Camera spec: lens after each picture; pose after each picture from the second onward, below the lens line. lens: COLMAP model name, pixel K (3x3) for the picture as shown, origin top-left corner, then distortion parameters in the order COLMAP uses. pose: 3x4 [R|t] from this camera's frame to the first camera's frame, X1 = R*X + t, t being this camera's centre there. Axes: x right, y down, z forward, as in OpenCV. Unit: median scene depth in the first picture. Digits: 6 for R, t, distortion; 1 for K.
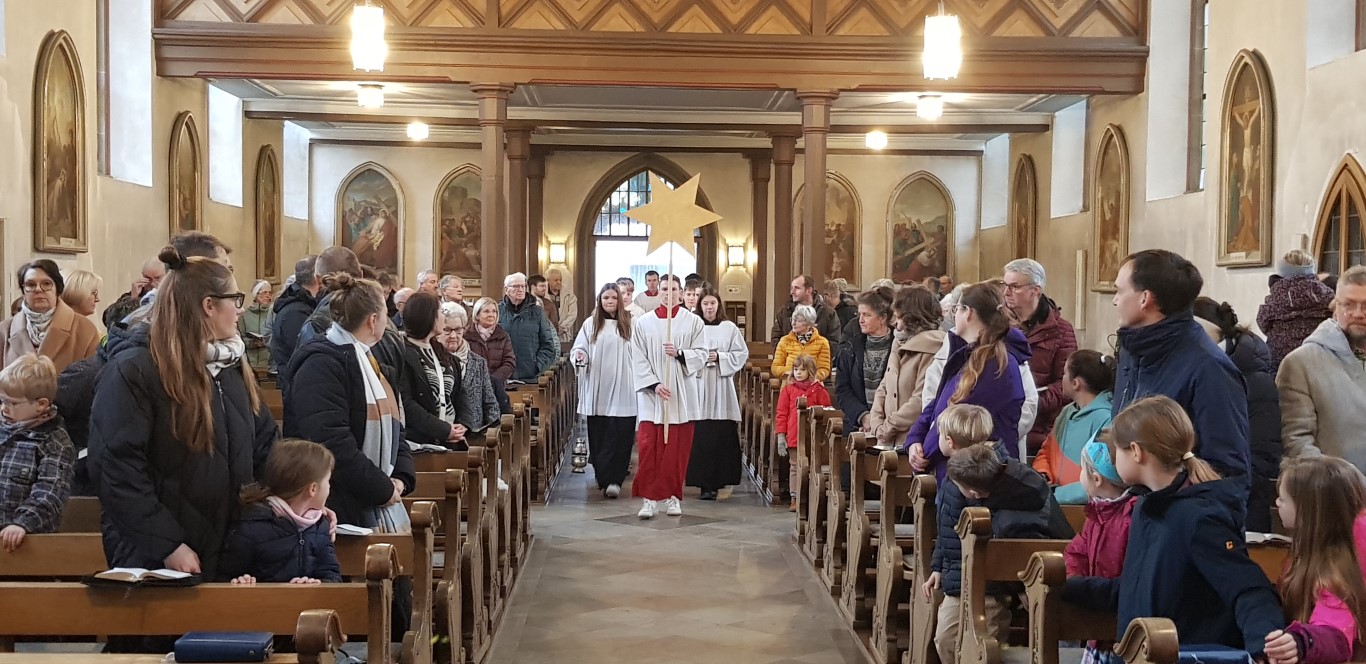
lens RADIAL K [[1809.0, 0, 654.0], [0, 1809.0, 331.6], [0, 0, 1]] dist [0.154393, -0.619784]
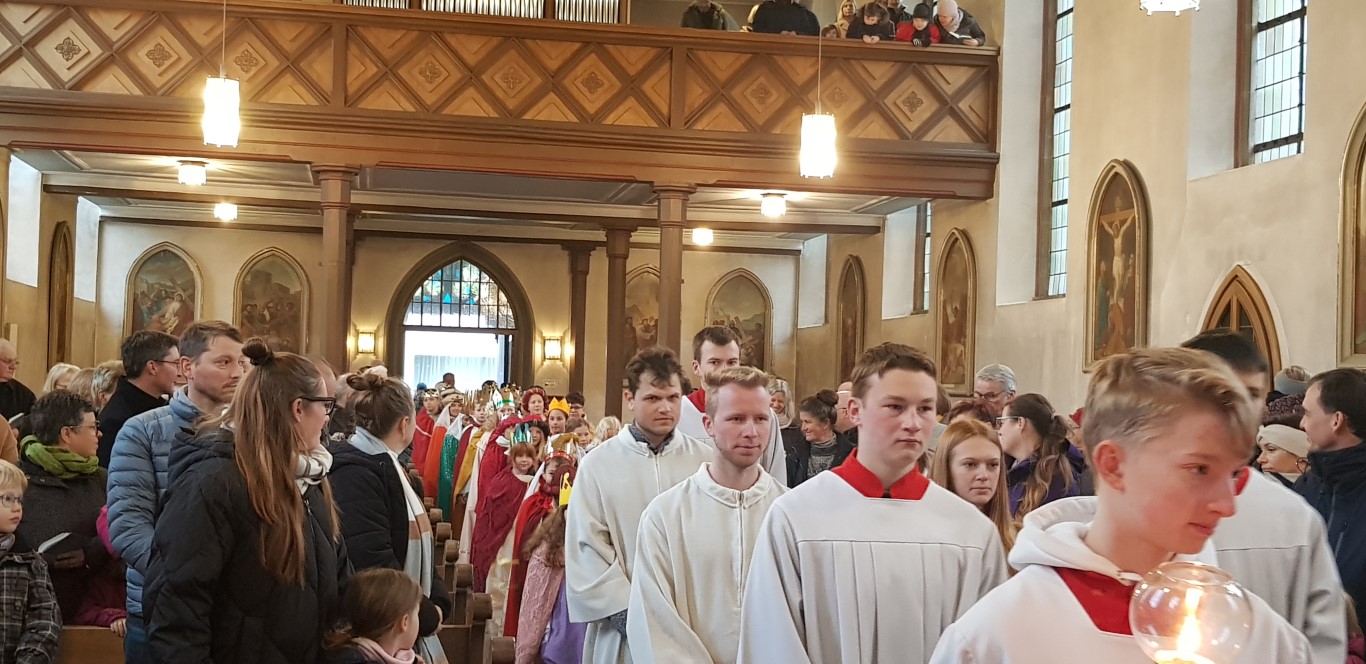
lens RADIAL K [[1809.0, 0, 654.0], [0, 1809.0, 331.6], [0, 0, 1]] dist [0.154393, -0.619784]
pose [[0.988140, 0.022493, 0.151902, -0.067329], [-0.014856, 0.998577, -0.051222, -0.003212], [-0.152838, 0.048357, 0.987067, 0.039988]]
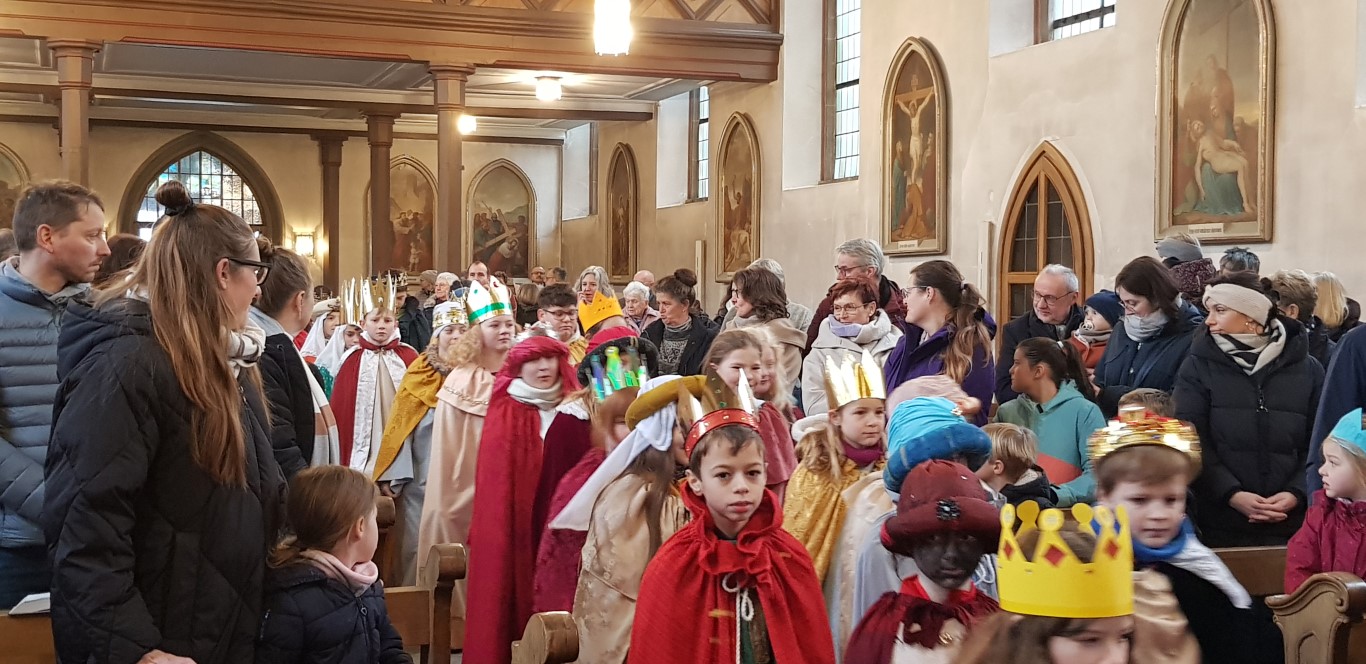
lens RADIAL K [[1790.6, 0, 701.6], [0, 1790.6, 333.1], [0, 0, 1]] dist [0.125190, -0.362194]
pose [[0.942670, -0.011586, 0.333524, -0.096357], [0.011068, 0.999933, 0.003452, 0.002139], [-0.333542, 0.000437, 0.942735, 0.093659]]
